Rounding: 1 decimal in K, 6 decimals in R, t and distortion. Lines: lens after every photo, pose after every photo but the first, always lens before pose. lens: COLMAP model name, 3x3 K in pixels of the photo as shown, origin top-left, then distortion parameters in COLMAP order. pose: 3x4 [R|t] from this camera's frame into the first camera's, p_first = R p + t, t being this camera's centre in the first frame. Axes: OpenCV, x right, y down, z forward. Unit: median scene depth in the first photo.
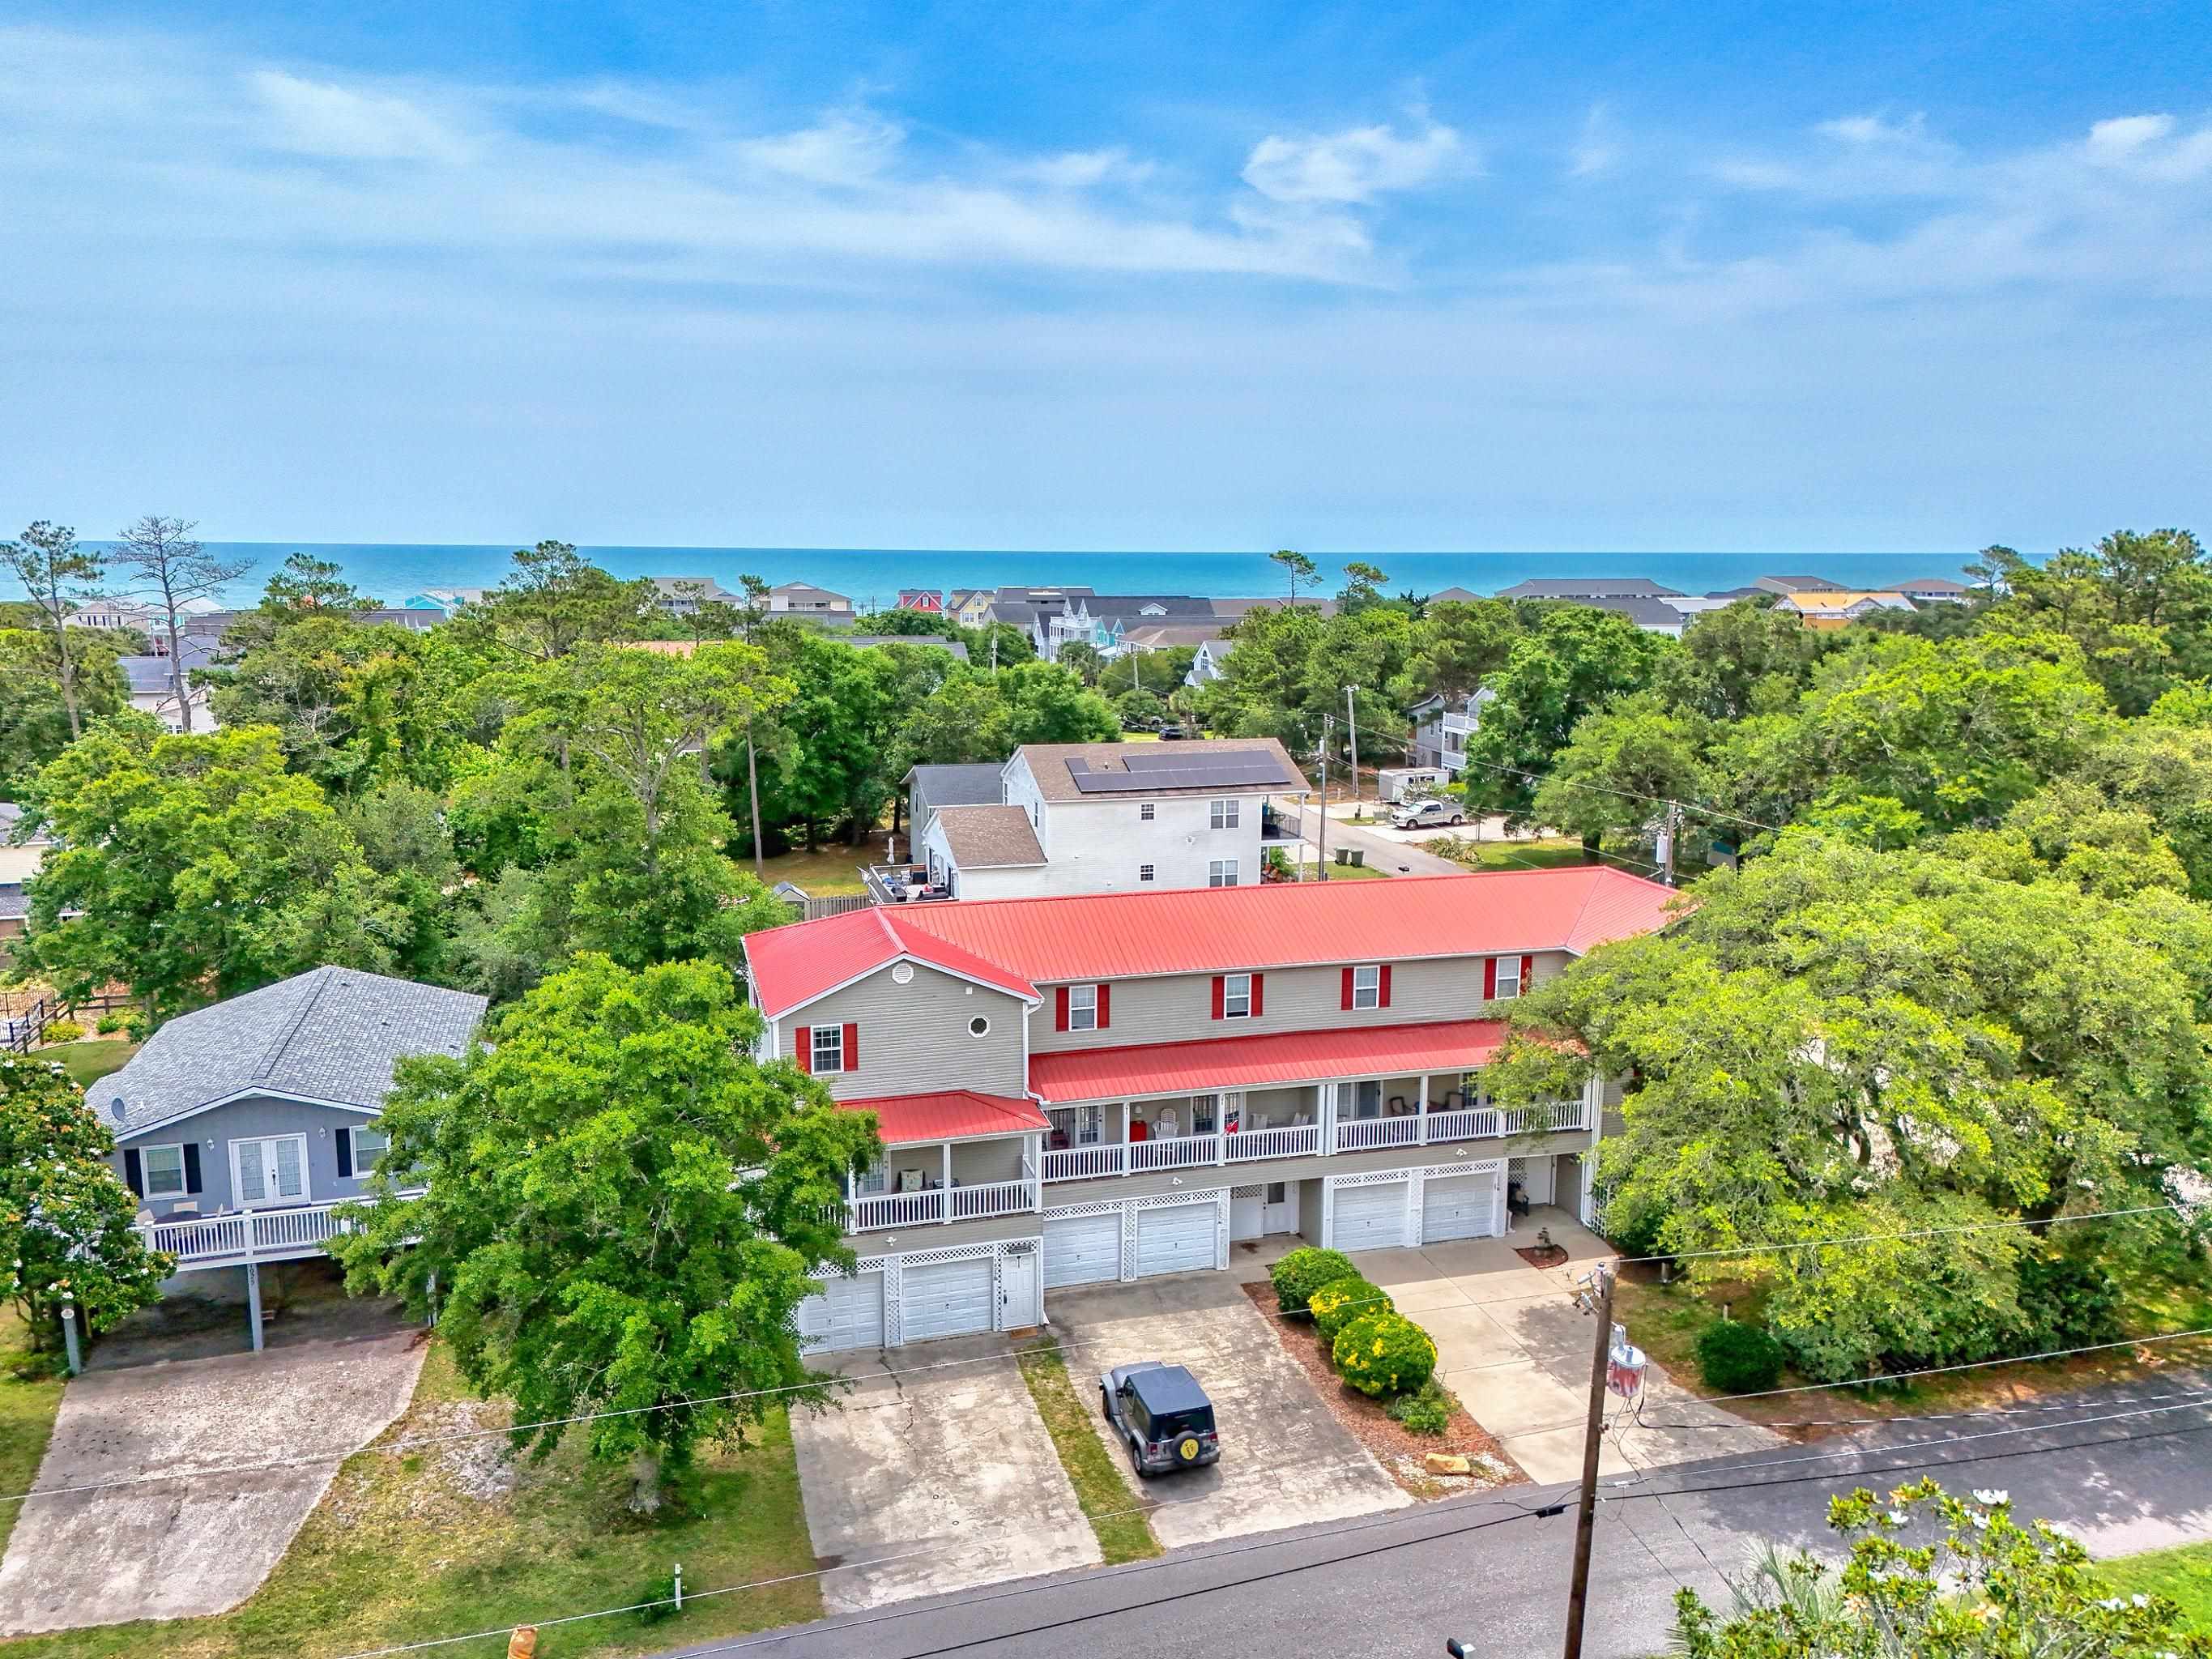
lens RADIAL K [[1627.6, 0, 1112.7], [0, 1627.6, 819.2], [0, 0, 1]] dist [0.079206, -0.067719]
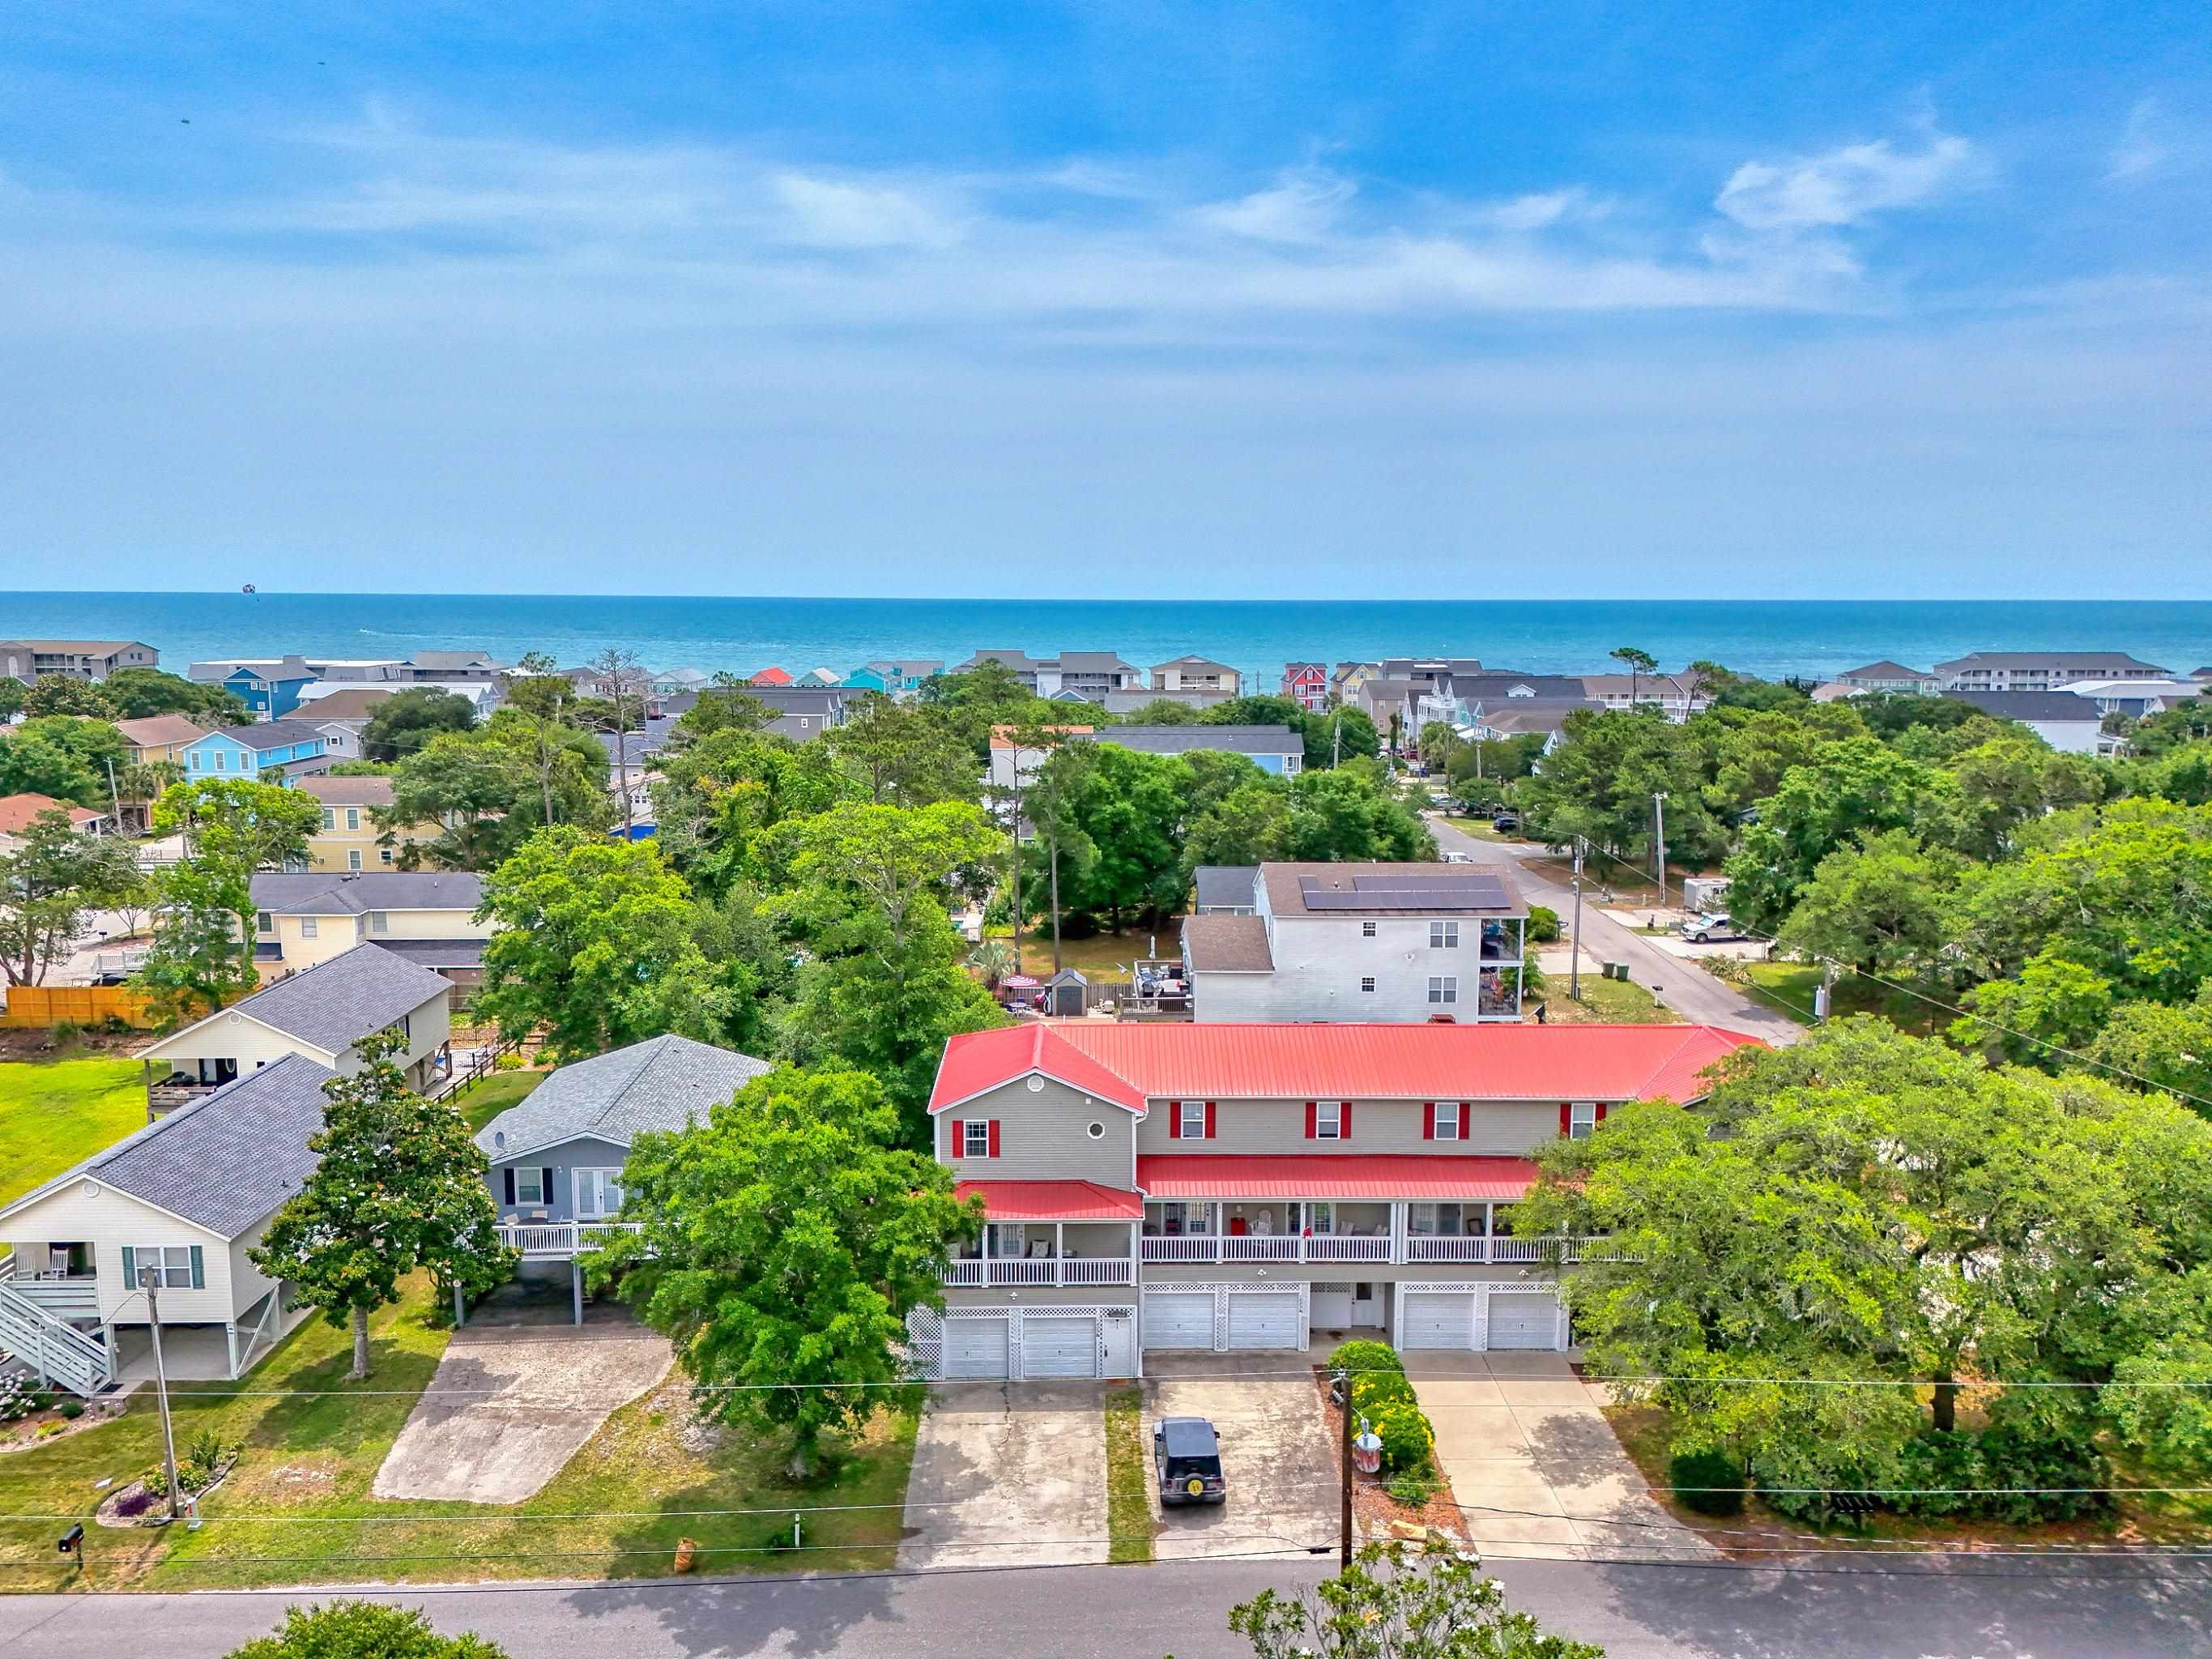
lens RADIAL K [[1627.6, 0, 1108.8], [0, 1627.6, 827.2], [0, 0, 1]] dist [0.079206, -0.067719]
pose [[0.965400, 0.035195, -0.258387, 0.247578], [-0.041576, 0.998949, -0.019271, -0.083415], [0.257437, 0.029347, 0.965849, -0.218263]]
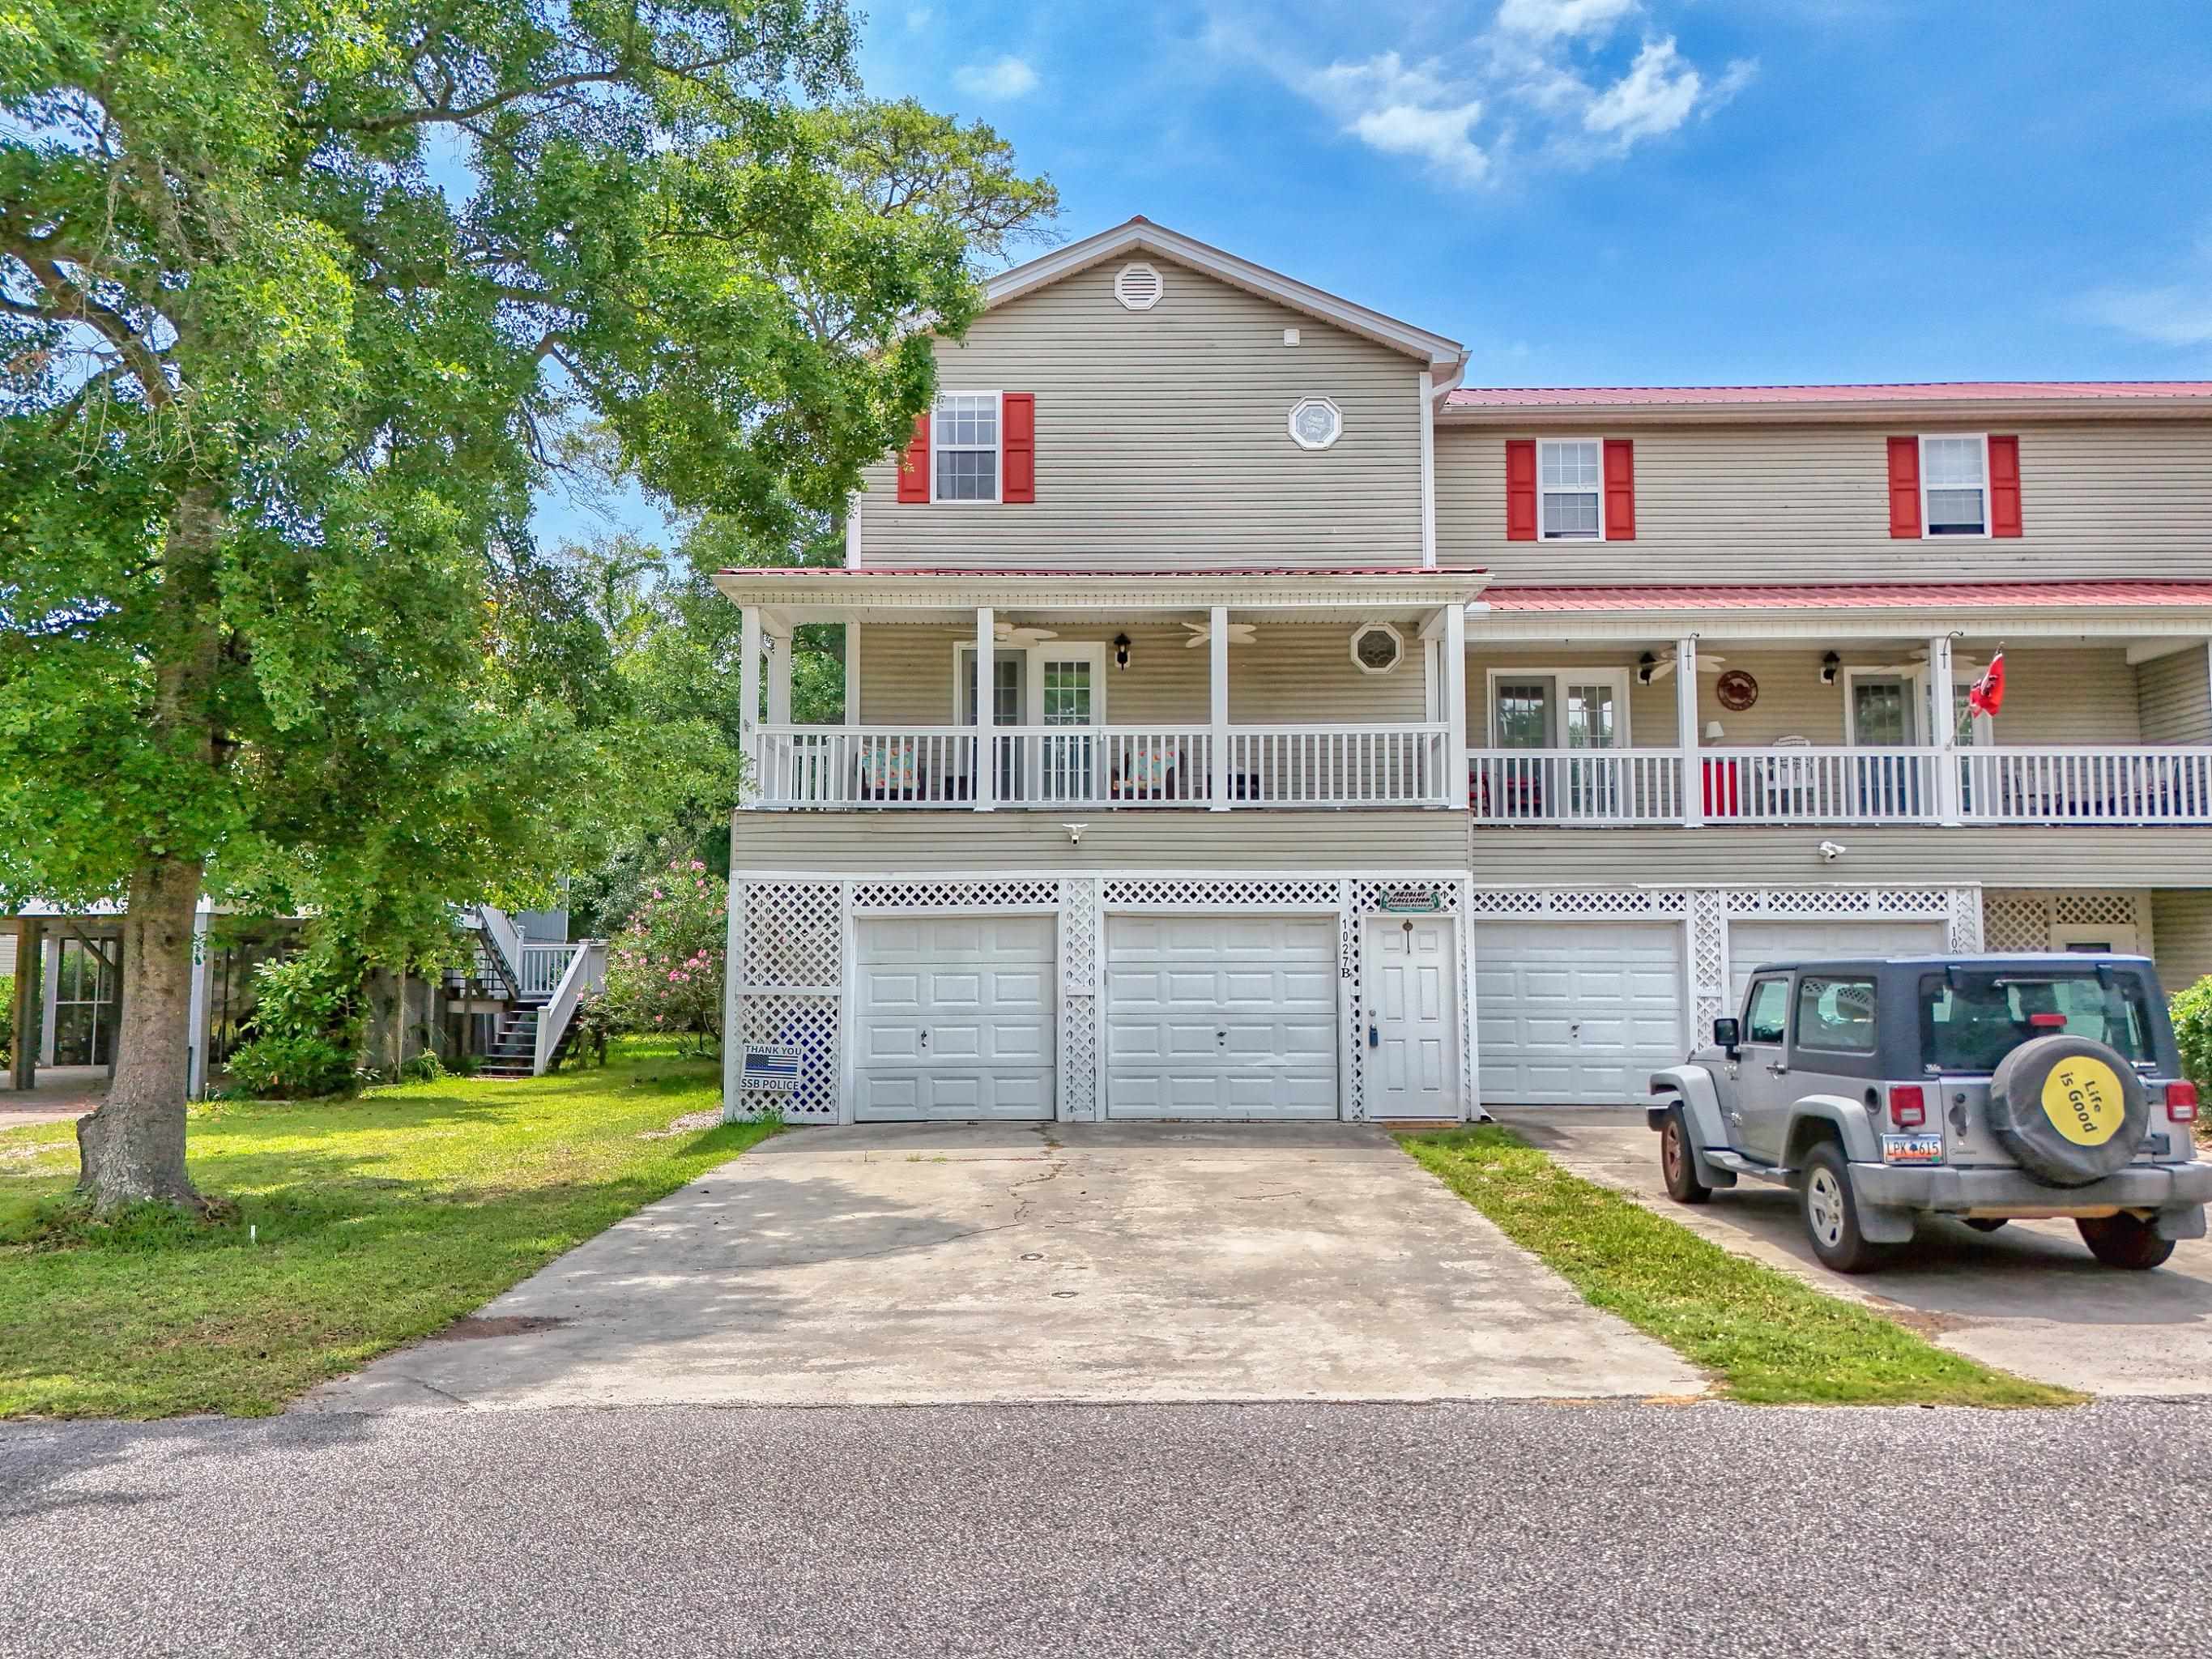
lens RADIAL K [[1627.6, 0, 1108.9], [0, 1627.6, 829.9], [0, 0, 1]] dist [0.079206, -0.067719]
pose [[0.956511, -0.032389, -0.289893, -0.012786], [-0.042221, 0.967978, -0.247457, 0.347029], [0.288625, 0.248935, 0.924514, 0.625071]]
